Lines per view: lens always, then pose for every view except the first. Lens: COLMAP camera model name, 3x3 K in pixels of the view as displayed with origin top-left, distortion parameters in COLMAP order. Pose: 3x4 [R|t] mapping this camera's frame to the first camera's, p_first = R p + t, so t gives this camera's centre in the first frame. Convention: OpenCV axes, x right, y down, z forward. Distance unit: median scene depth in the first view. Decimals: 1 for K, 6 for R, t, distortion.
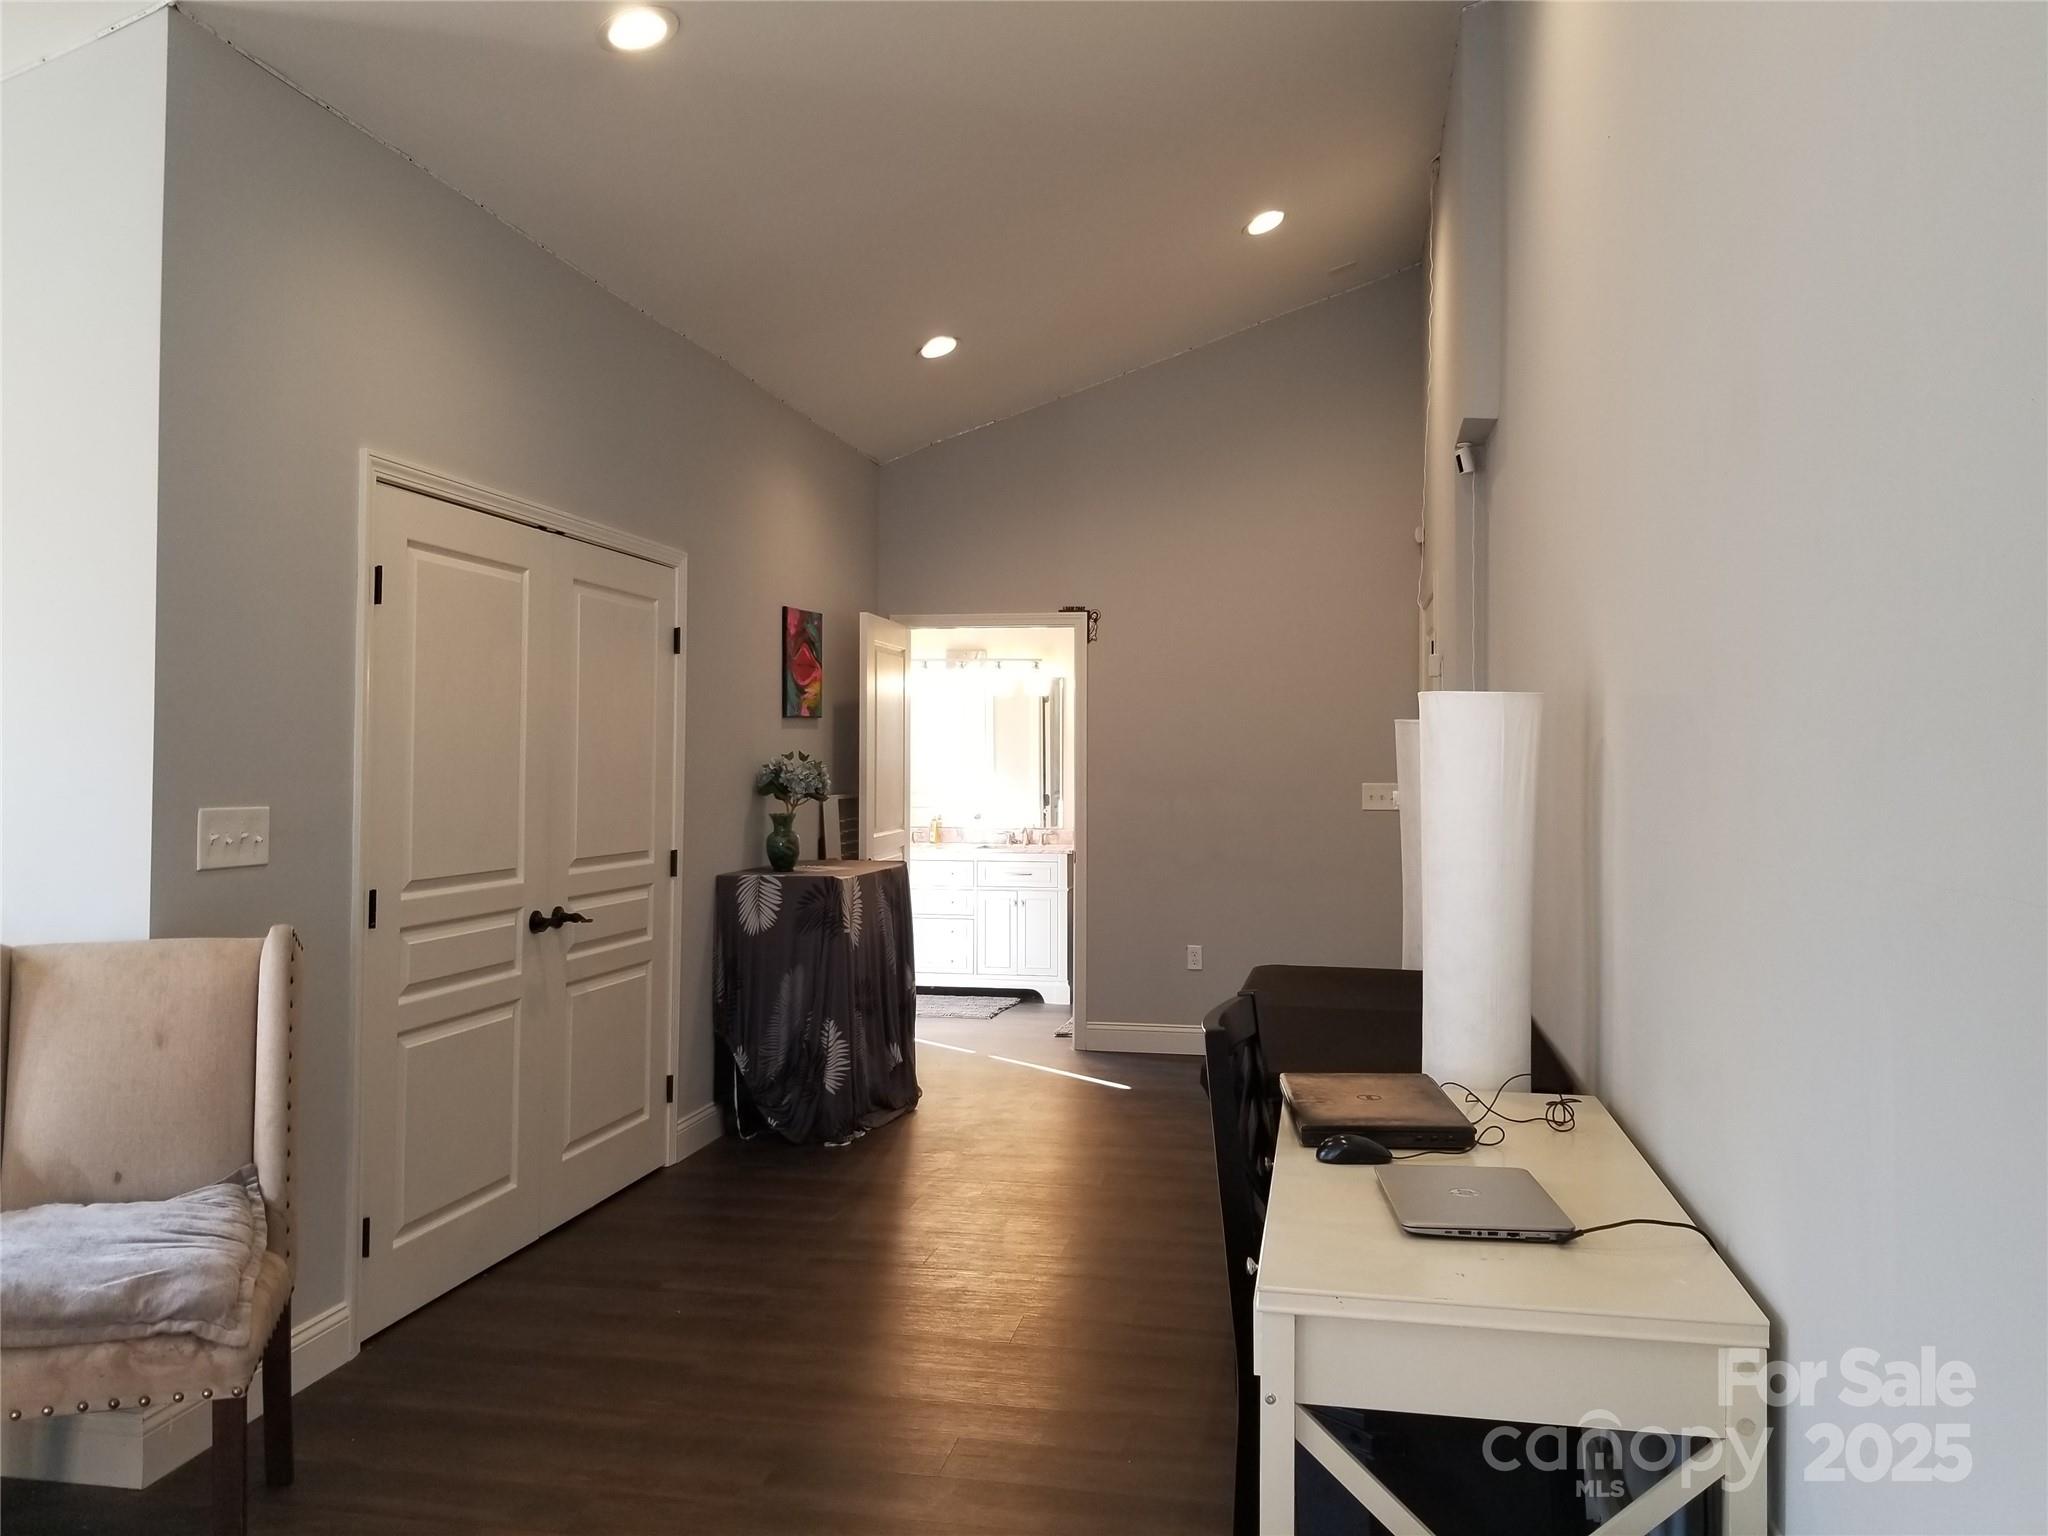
lens RADIAL K [[1600.6, 0, 1023.6], [0, 1600.6, 754.6], [0, 0, 1]] dist [0.068000, -0.127667]
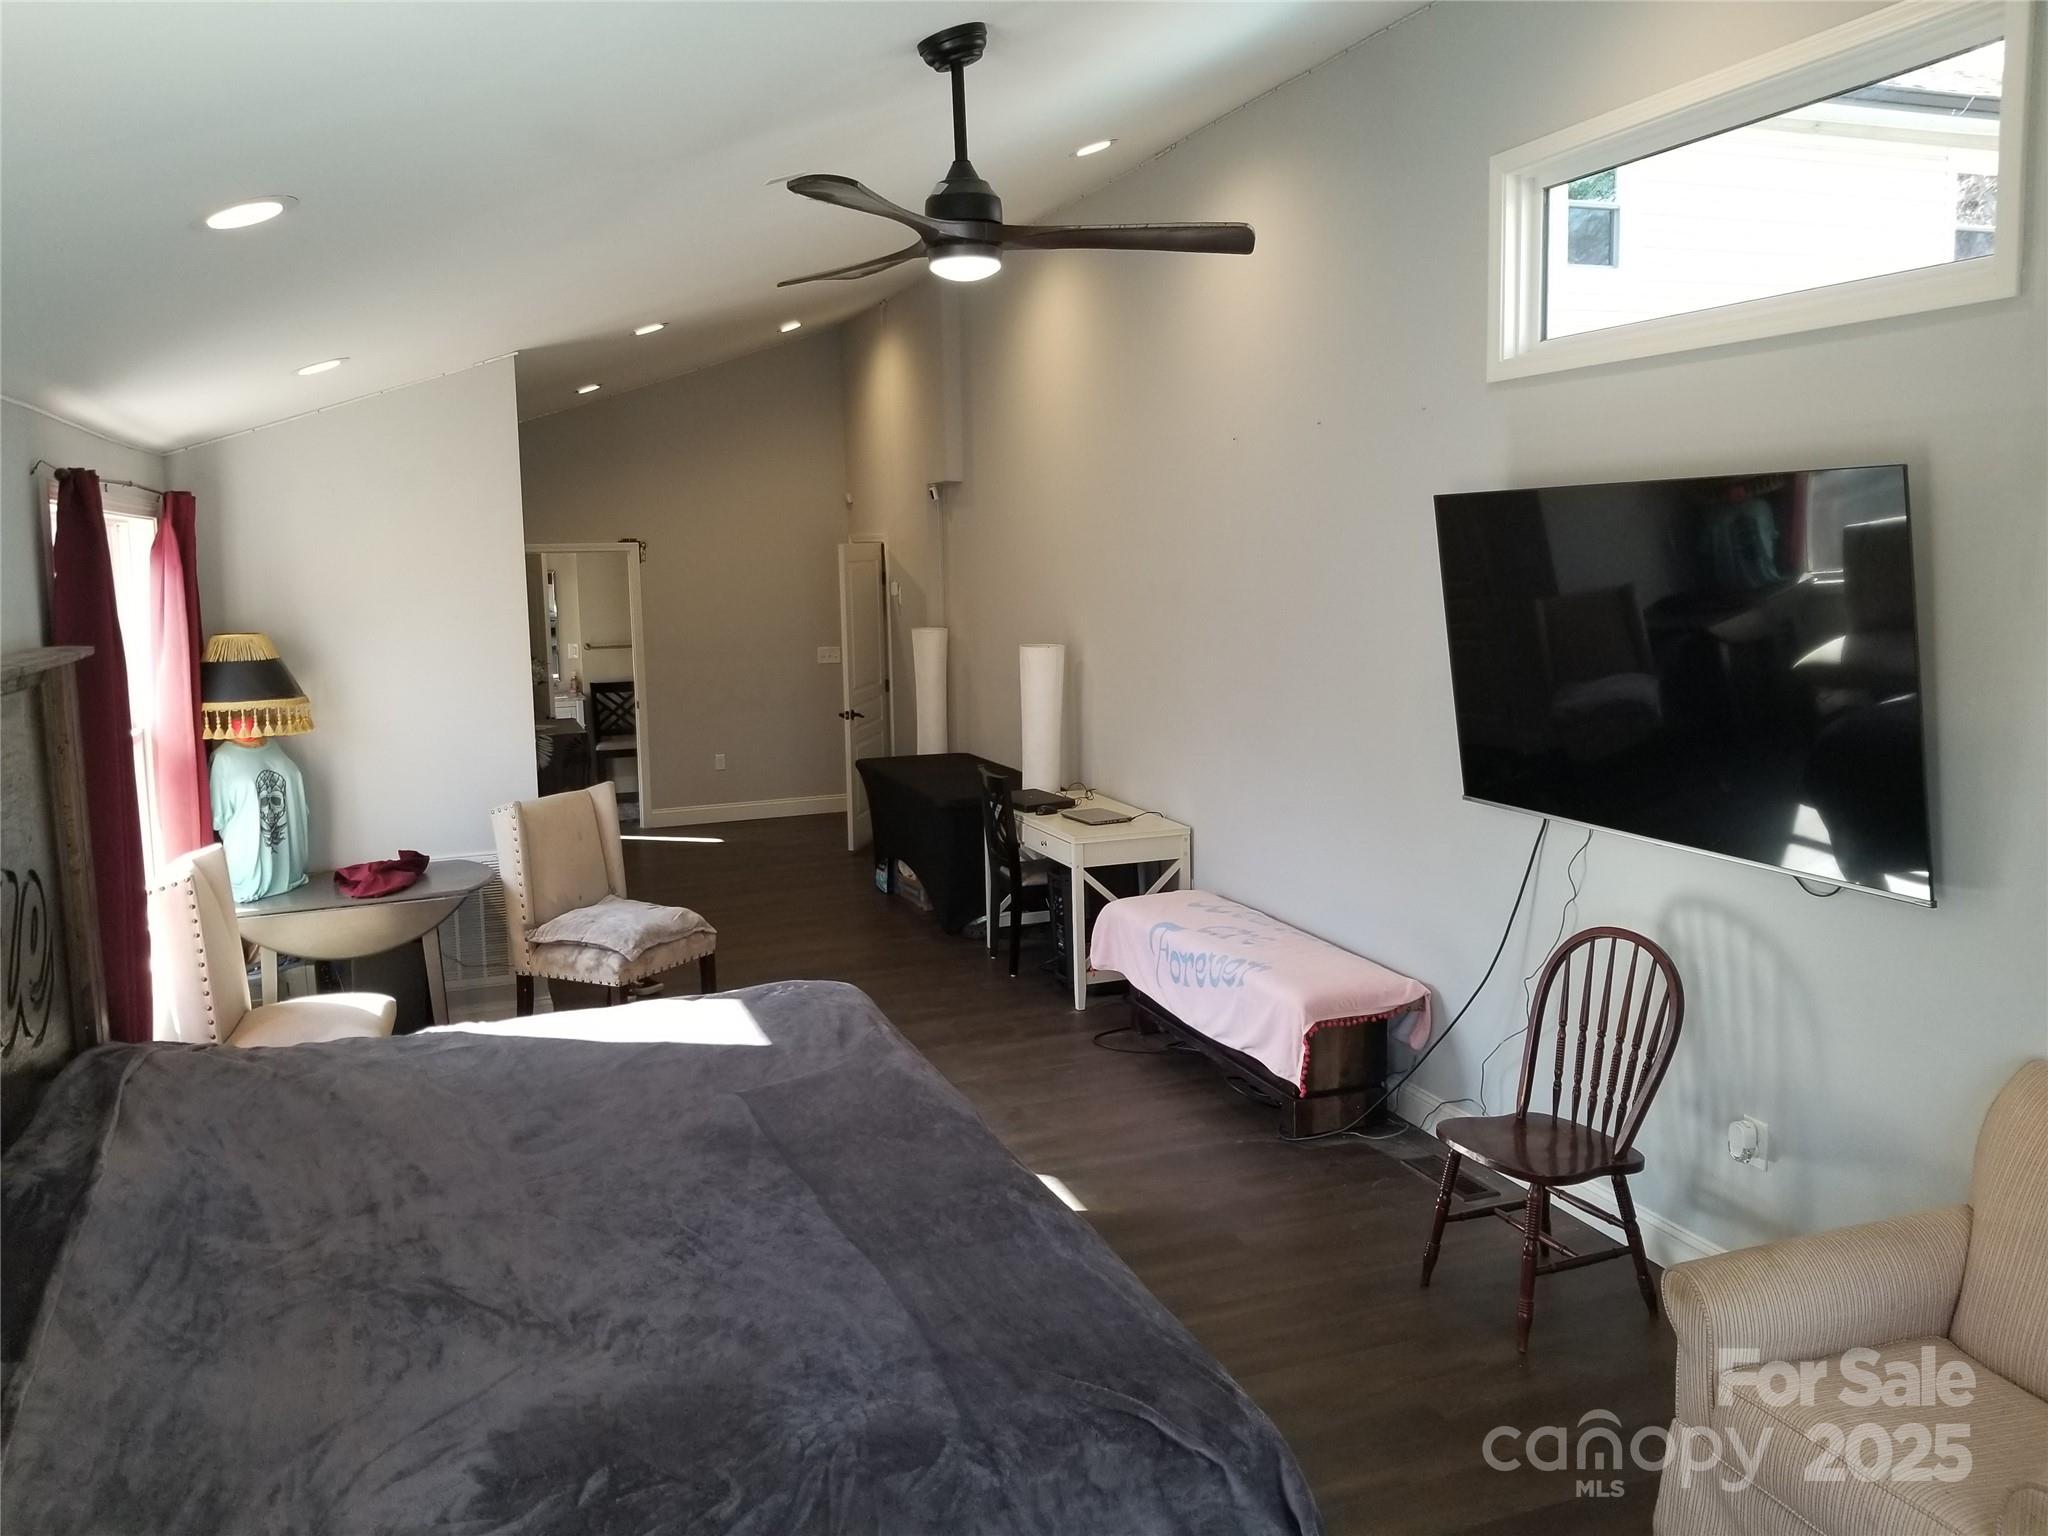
lens RADIAL K [[1600.6, 0, 1023.9], [0, 1600.6, 766.7], [0, 0, 1]] dist [0.068000, -0.127667]
pose [[0.853448, -0.093794, 0.512669, -0.716030], [0.022567, 0.989401, 0.143447, -0.143486], [-0.520689, -0.110855, 0.846519, -0.800699]]
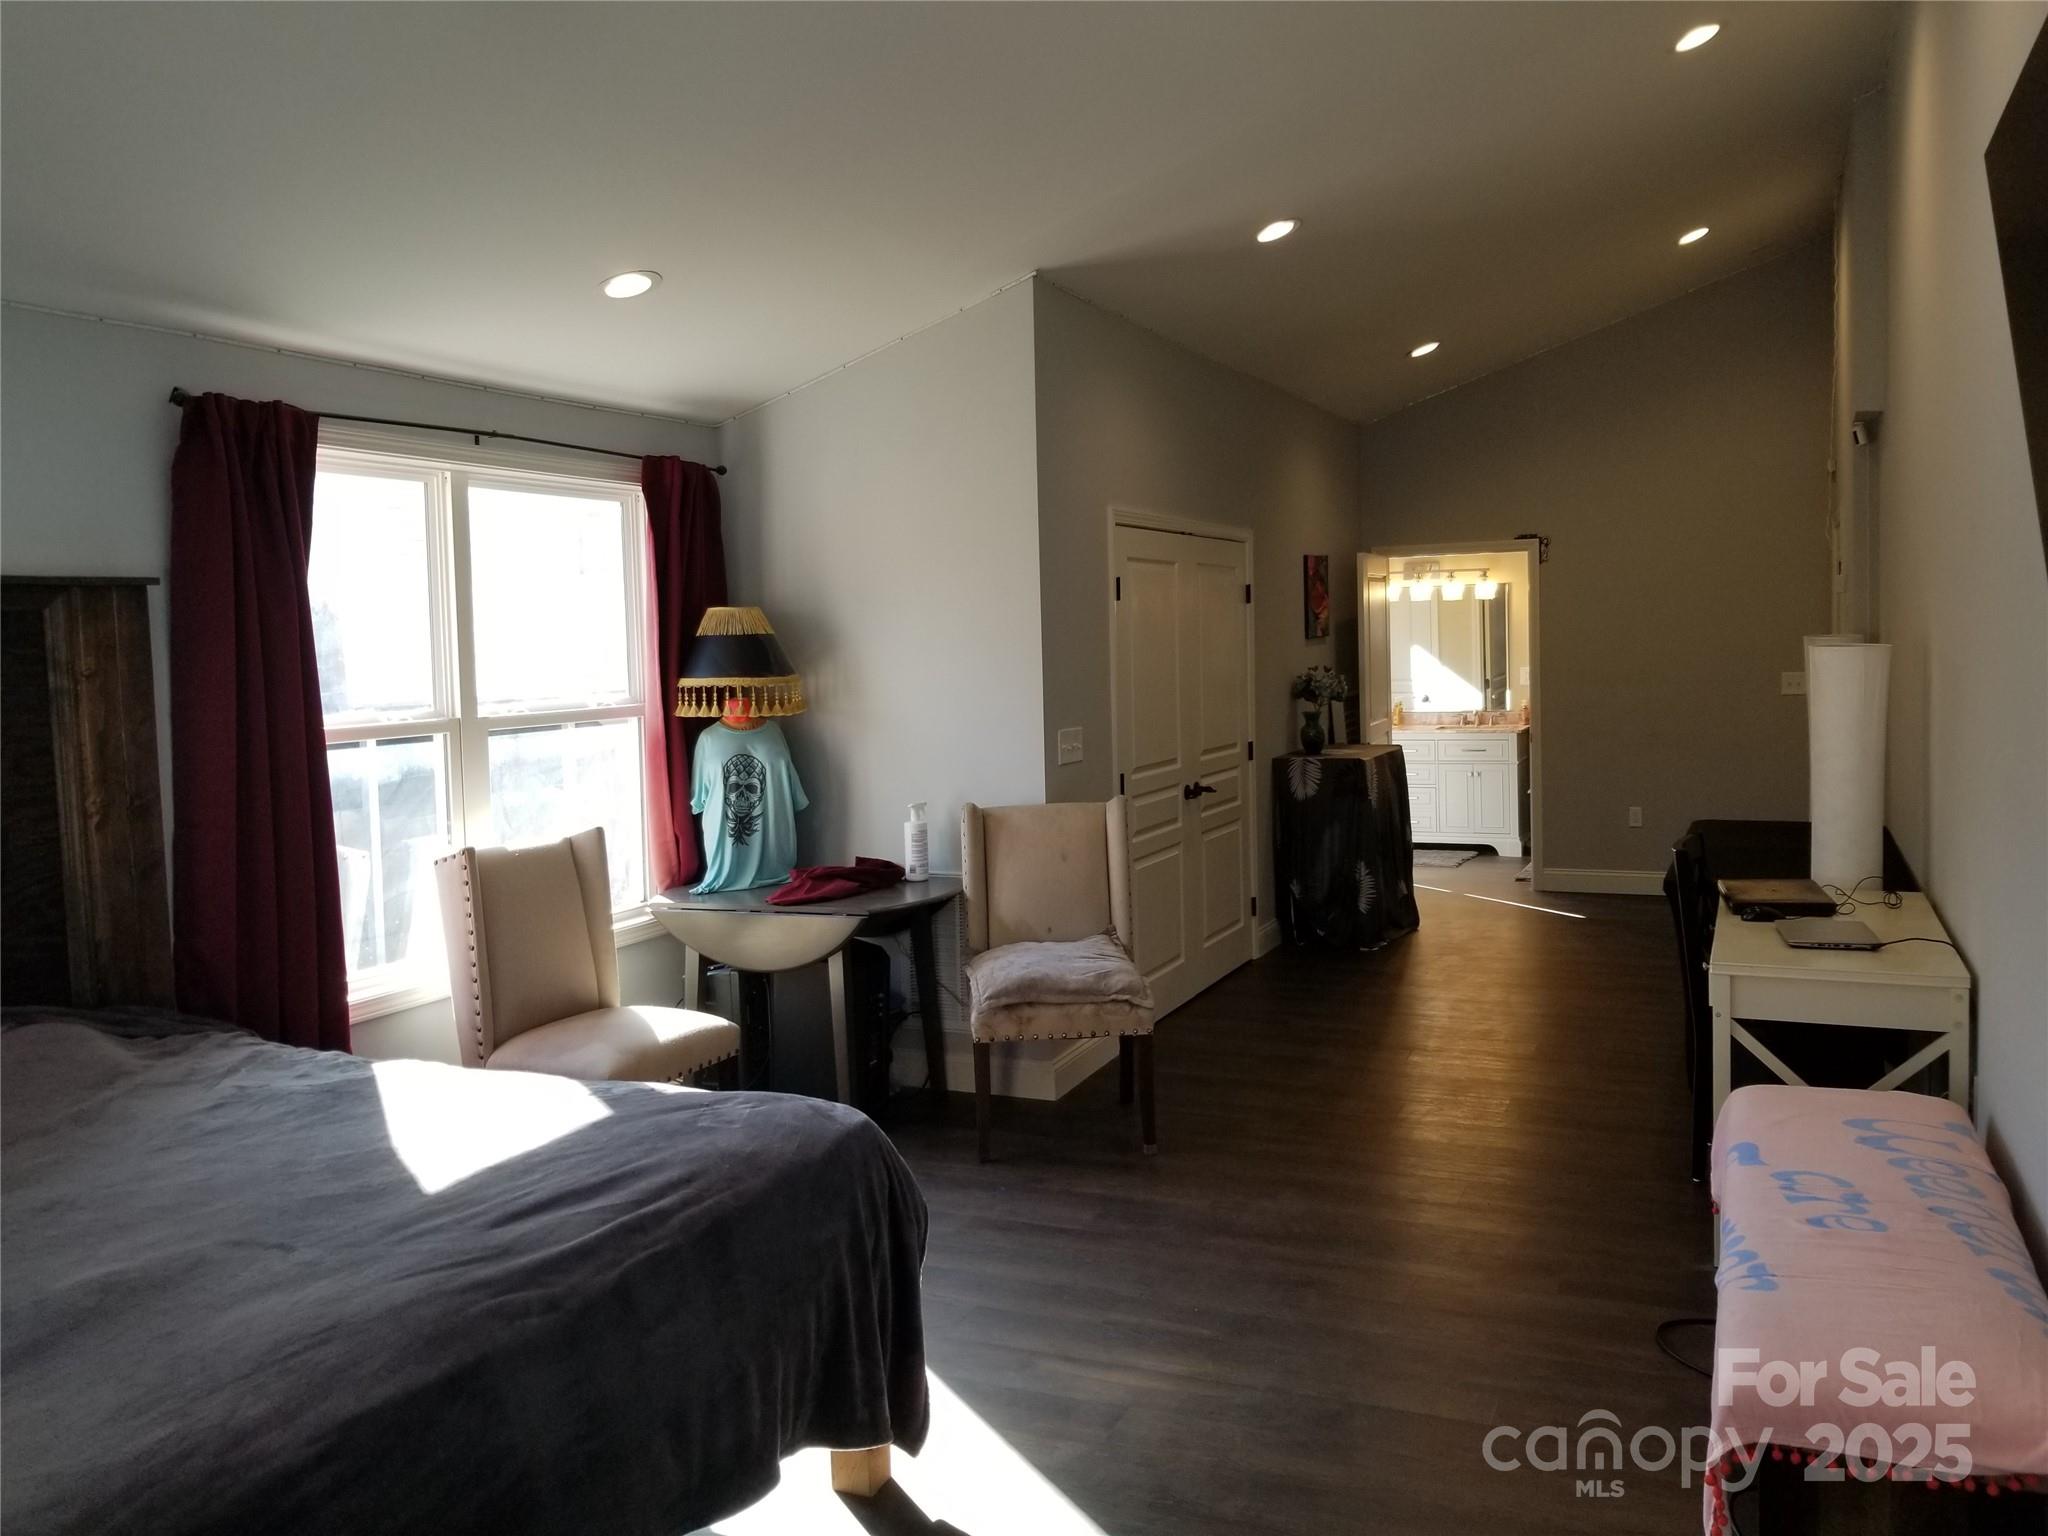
lens RADIAL K [[1600.6, 0, 1030.1], [0, 1600.6, 726.3], [0, 0, 1]] dist [0.068000, -0.127667]
pose [[0.972261, -0.018331, -0.233178, -0.086968], [0.033386, 0.997593, 0.060780, -0.053334], [0.231502, -0.066879, 0.970533, -0.482474]]
